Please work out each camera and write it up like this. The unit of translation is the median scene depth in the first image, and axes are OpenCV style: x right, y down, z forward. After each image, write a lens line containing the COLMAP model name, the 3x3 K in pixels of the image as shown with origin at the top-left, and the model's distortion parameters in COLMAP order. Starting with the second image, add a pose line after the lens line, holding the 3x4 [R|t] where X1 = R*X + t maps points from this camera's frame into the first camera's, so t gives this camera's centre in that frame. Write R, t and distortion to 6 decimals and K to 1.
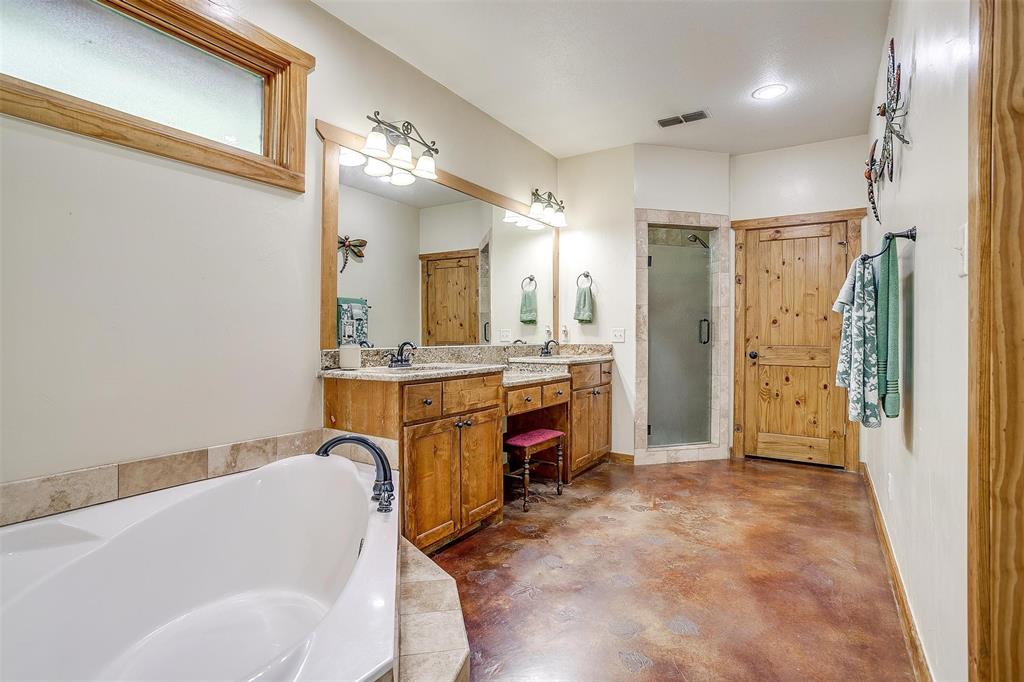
lens RADIAL K [[497.1, 0, 509.3], [0, 497.1, 334.0], [0, 0, 1]] dist [-0.005894, 0.001334]
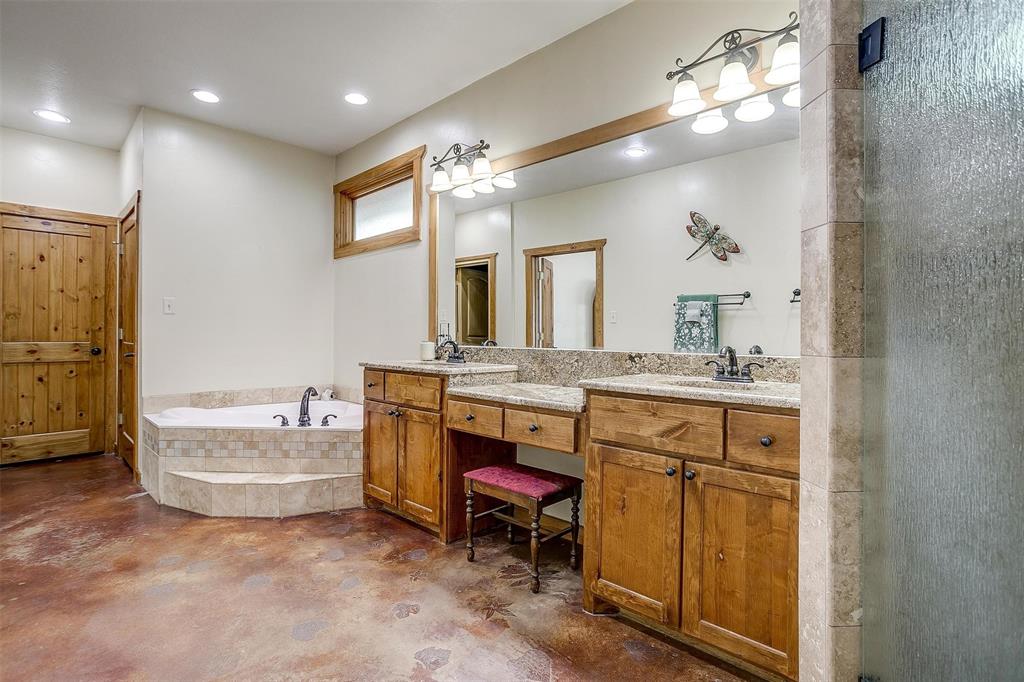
lens RADIAL K [[497.1, 0, 508.9], [0, 497.1, 340.7], [0, 0, 1]] dist [-0.005894, 0.001334]
pose [[-0.202450, 0.000891, -0.979292, 0.812376], [-0.004930, 0.999986, 0.001929, 0.011019], [0.979280, 0.005218, -0.202442, 1.258448]]
